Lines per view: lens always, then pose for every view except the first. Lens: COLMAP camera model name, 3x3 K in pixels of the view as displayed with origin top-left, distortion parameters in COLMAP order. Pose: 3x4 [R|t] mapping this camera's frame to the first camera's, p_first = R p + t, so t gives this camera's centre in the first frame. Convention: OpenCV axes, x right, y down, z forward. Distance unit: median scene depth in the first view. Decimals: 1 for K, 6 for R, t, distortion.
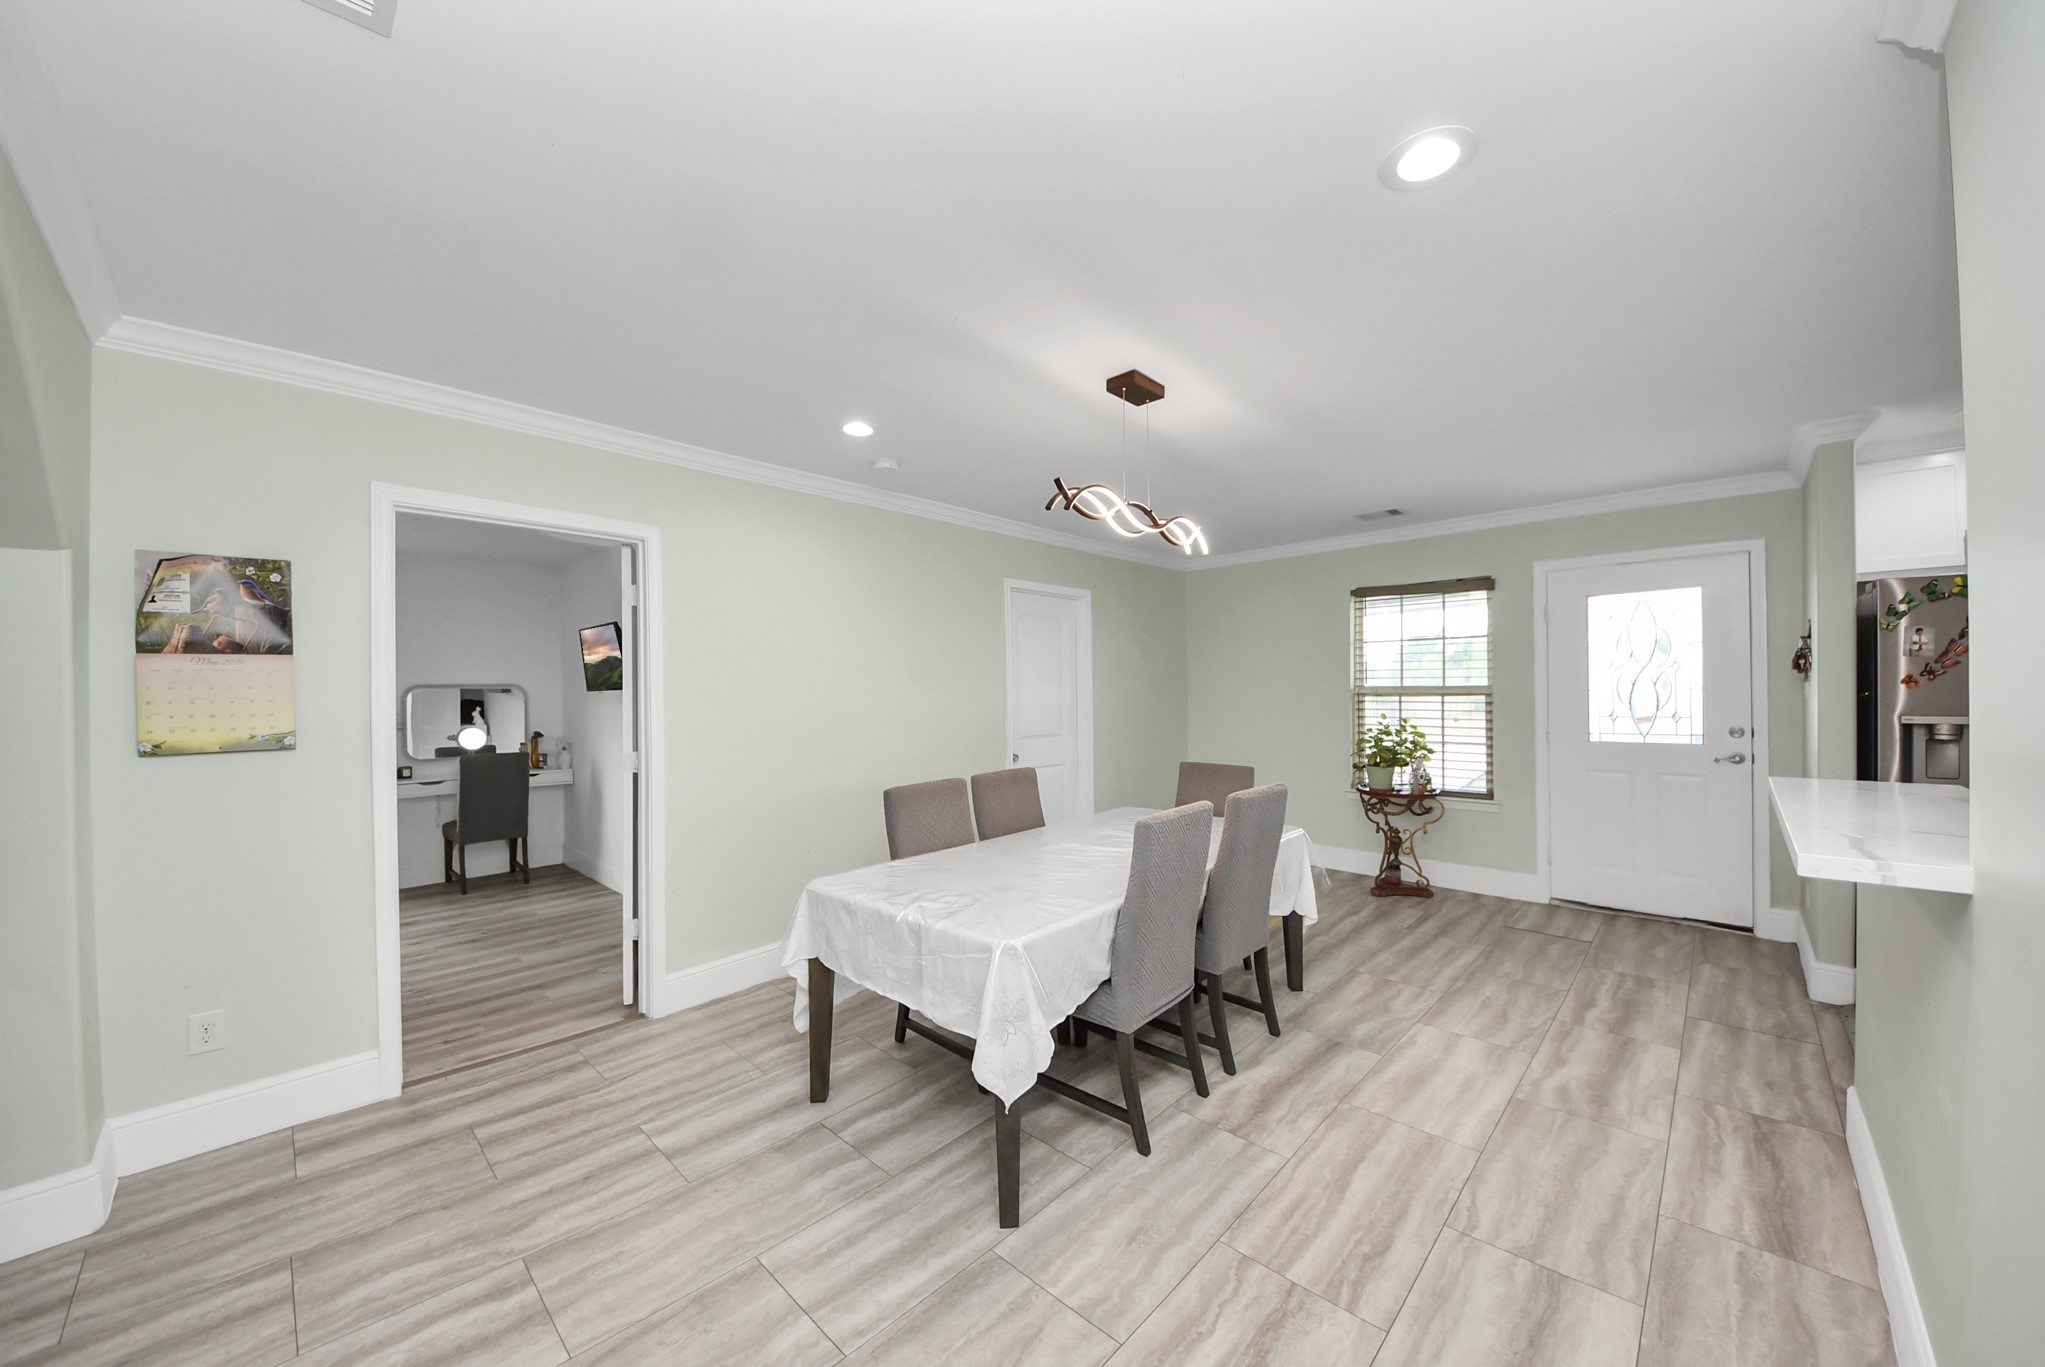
lens RADIAL K [[756.0, 0, 1029.3], [0, 756.0, 693.1], [0, 0, 1]] dist [-0.005498, -0.000469]
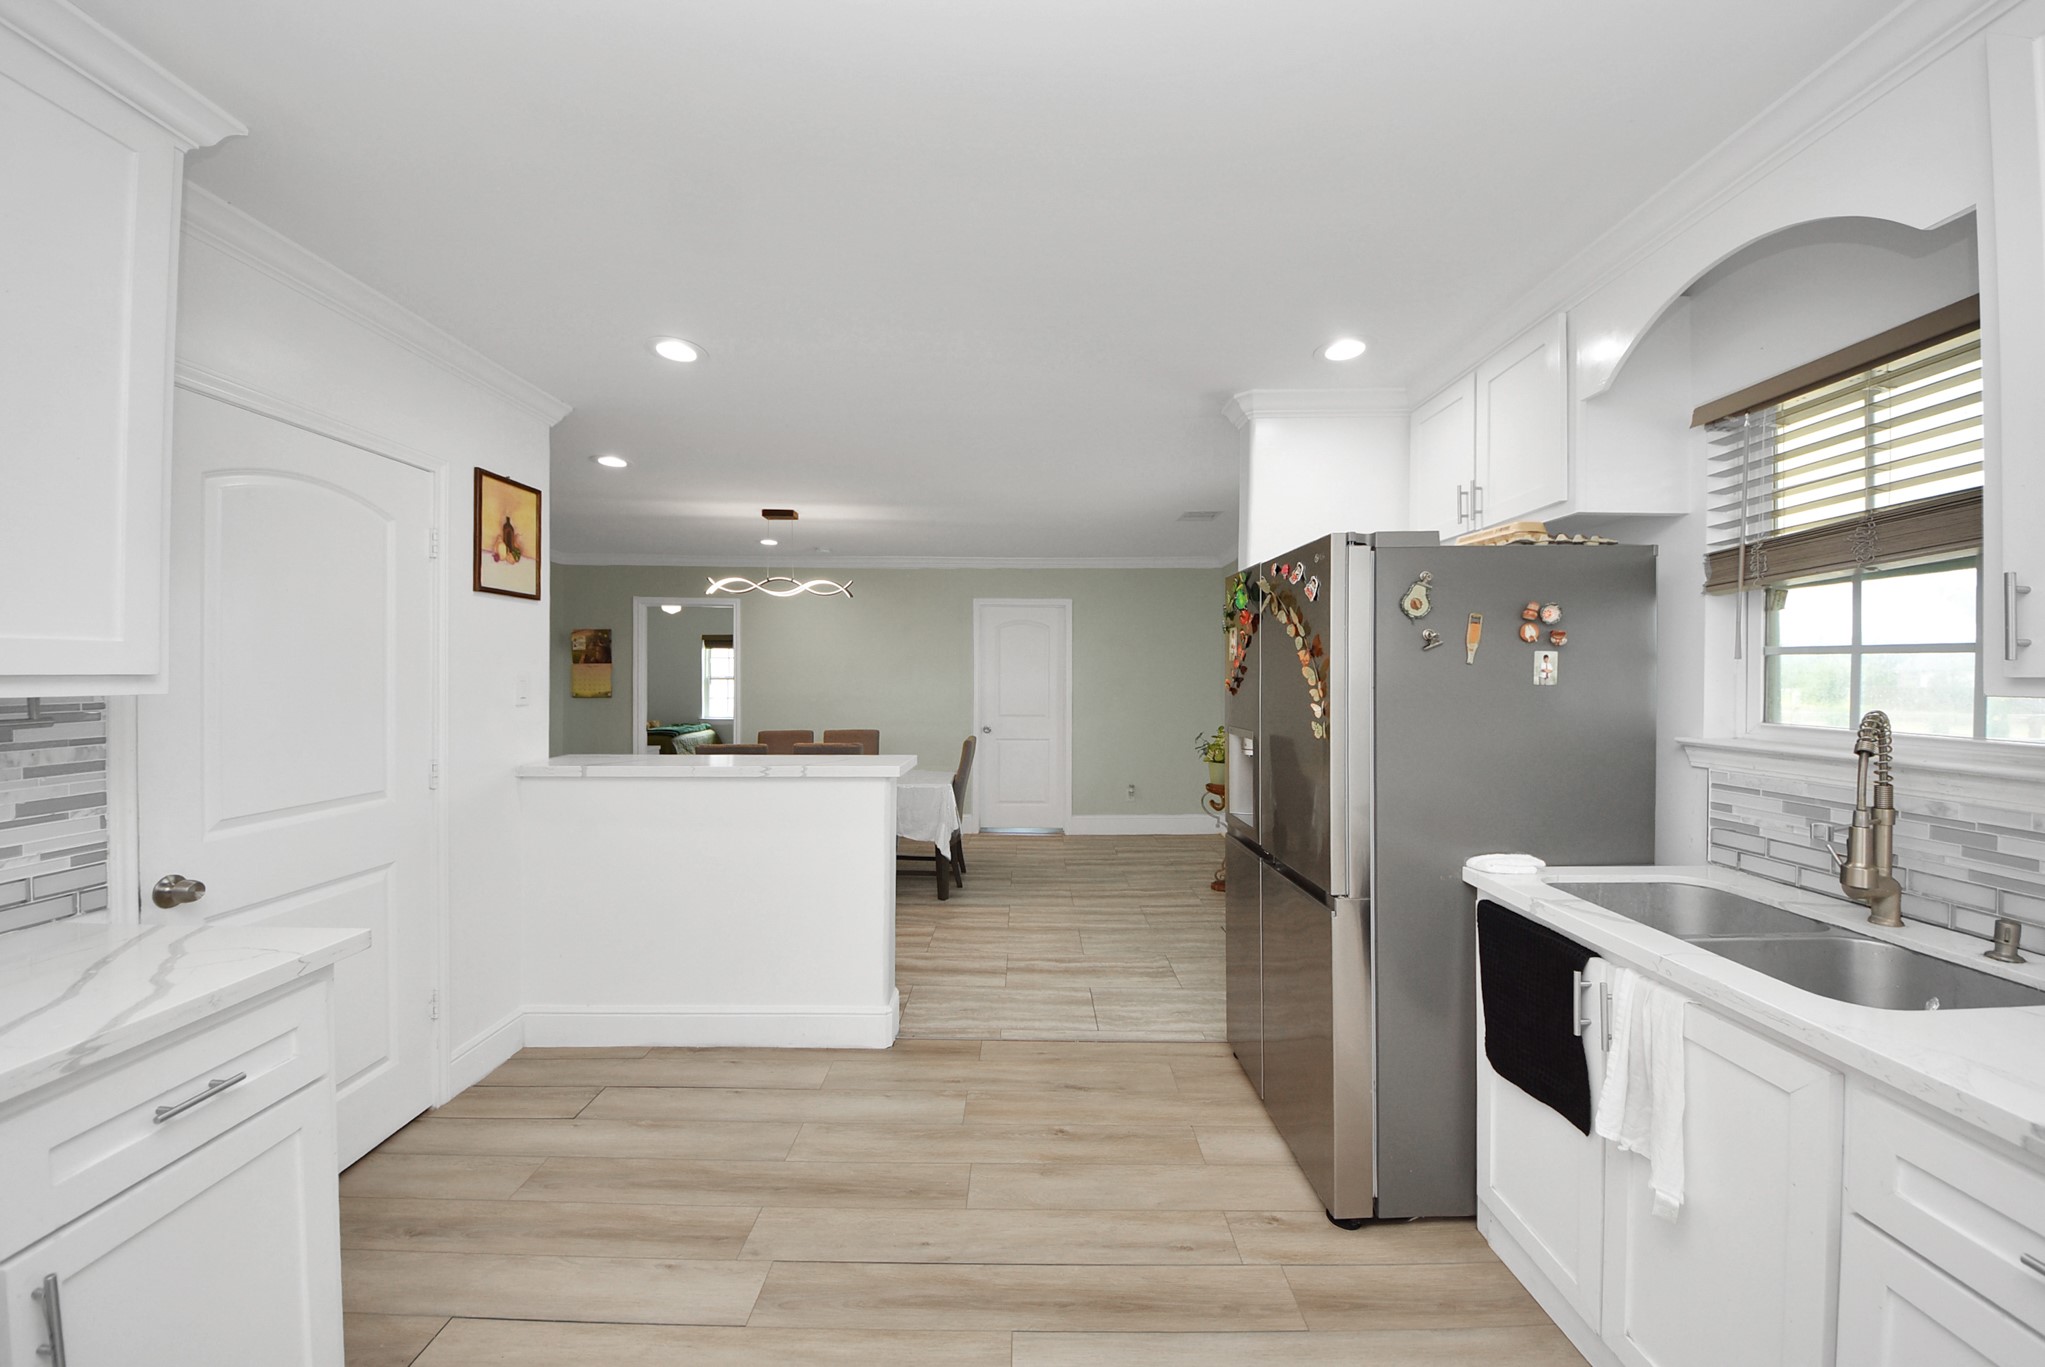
lens RADIAL K [[756.0, 0, 1011.1], [0, 756.0, 682.9], [0, 0, 1]] dist [-0.005498, -0.000469]
pose [[0.676097, 0.017951, -0.736594, 1.236066], [-0.013135, 0.999838, 0.012310, -0.019519], [0.736695, 0.001352, 0.676223, 0.130953]]
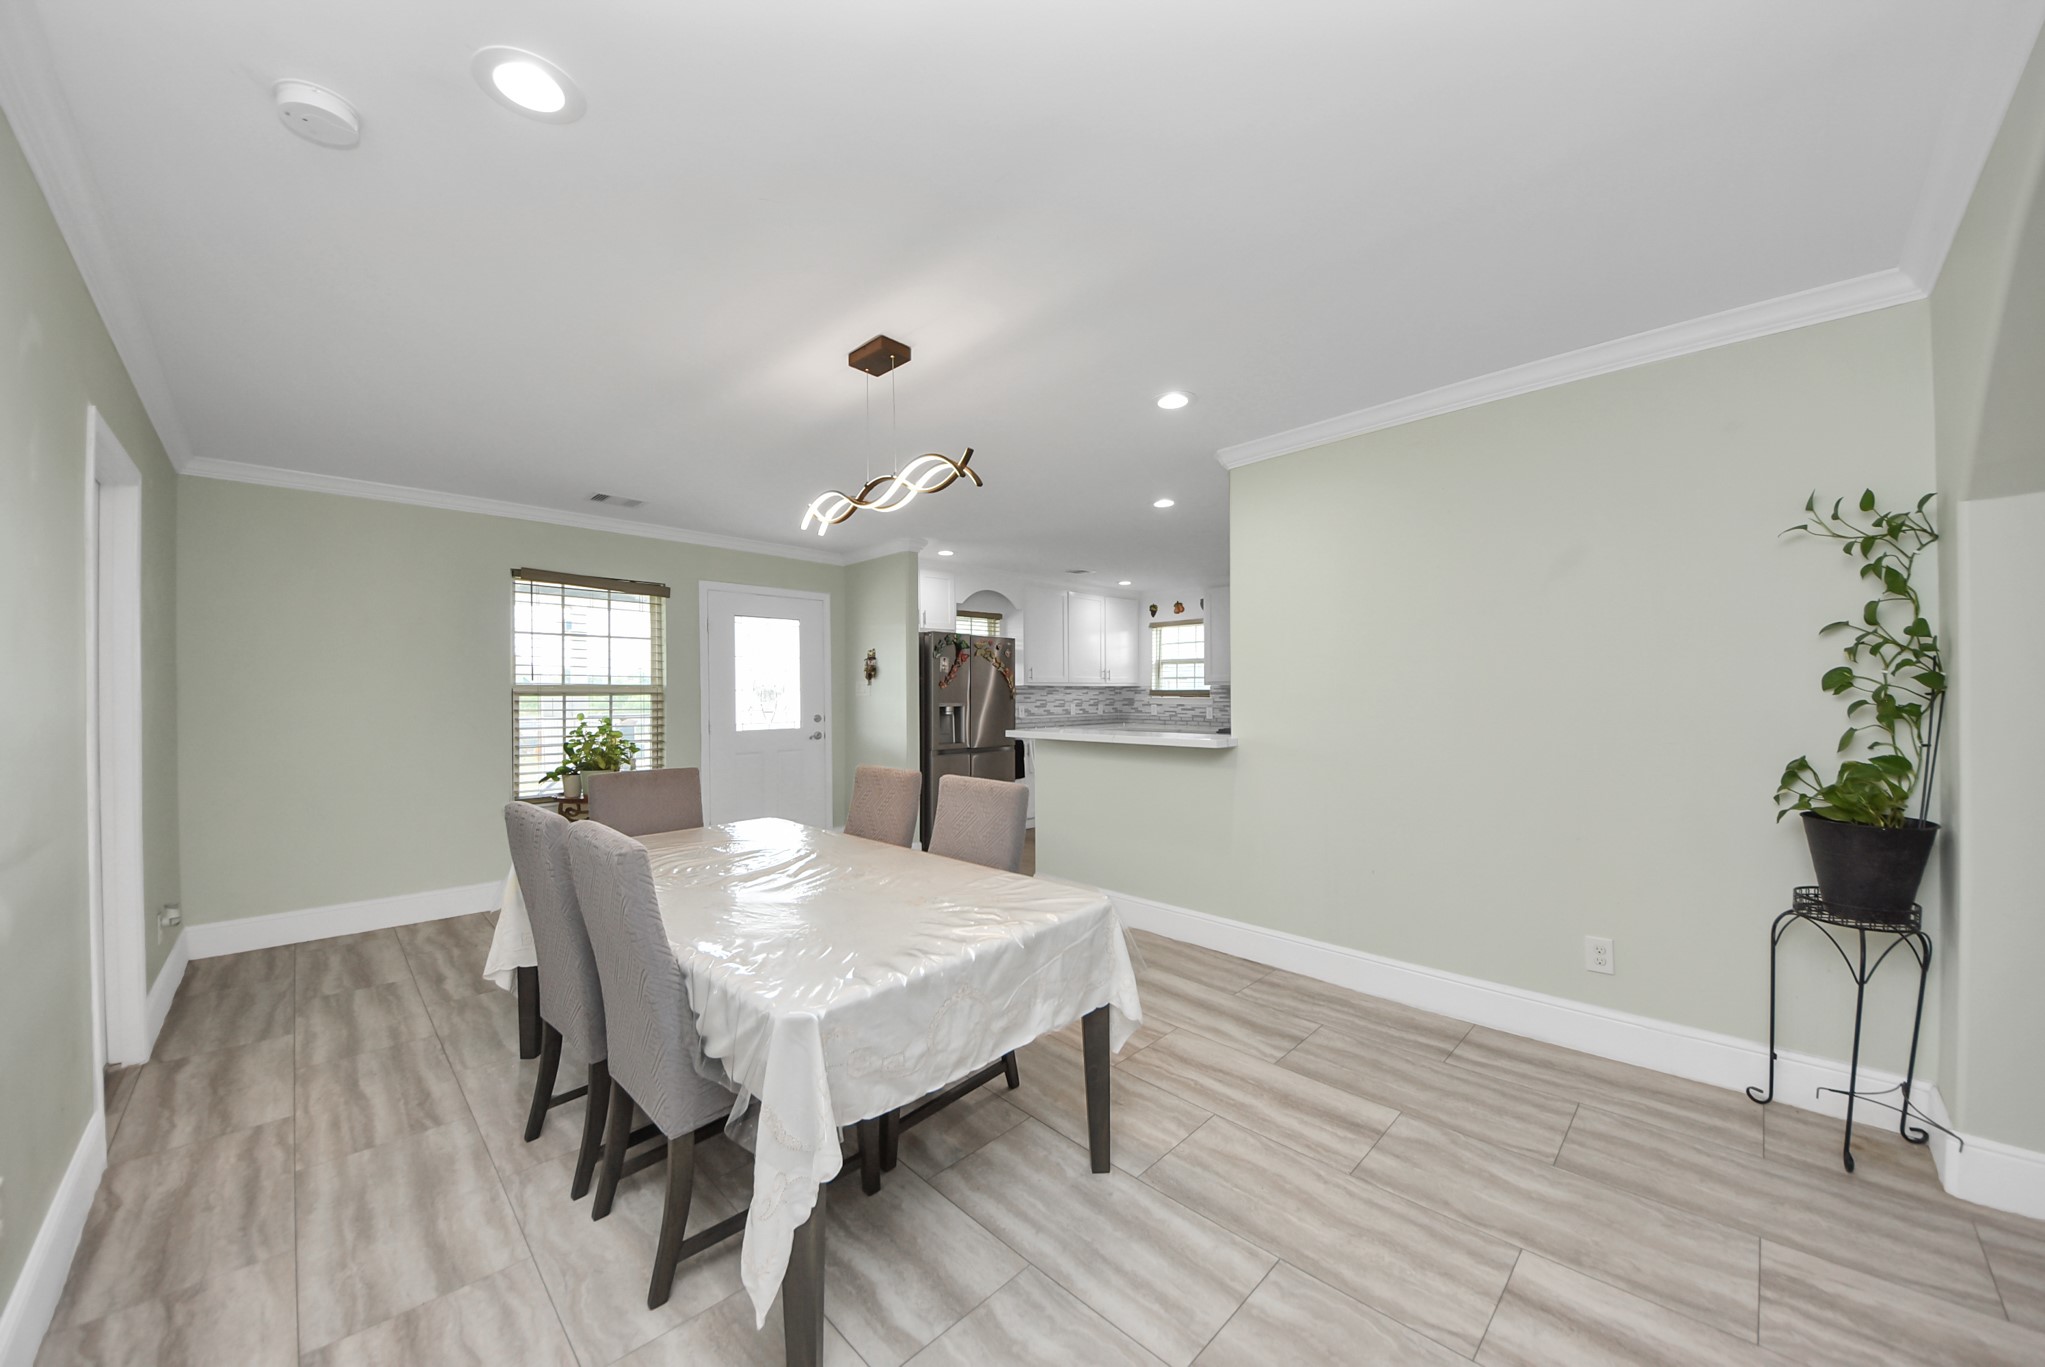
lens RADIAL K [[756.0, 0, 1027.6], [0, 756.0, 695.9], [0, 0, 1]] dist [-0.005498, -0.000469]
pose [[-0.013150, 0.008800, 0.999875, -0.585519], [0.009241, 0.999920, -0.008679, 0.023955], [-0.999871, 0.009126, -0.013230, 0.593963]]
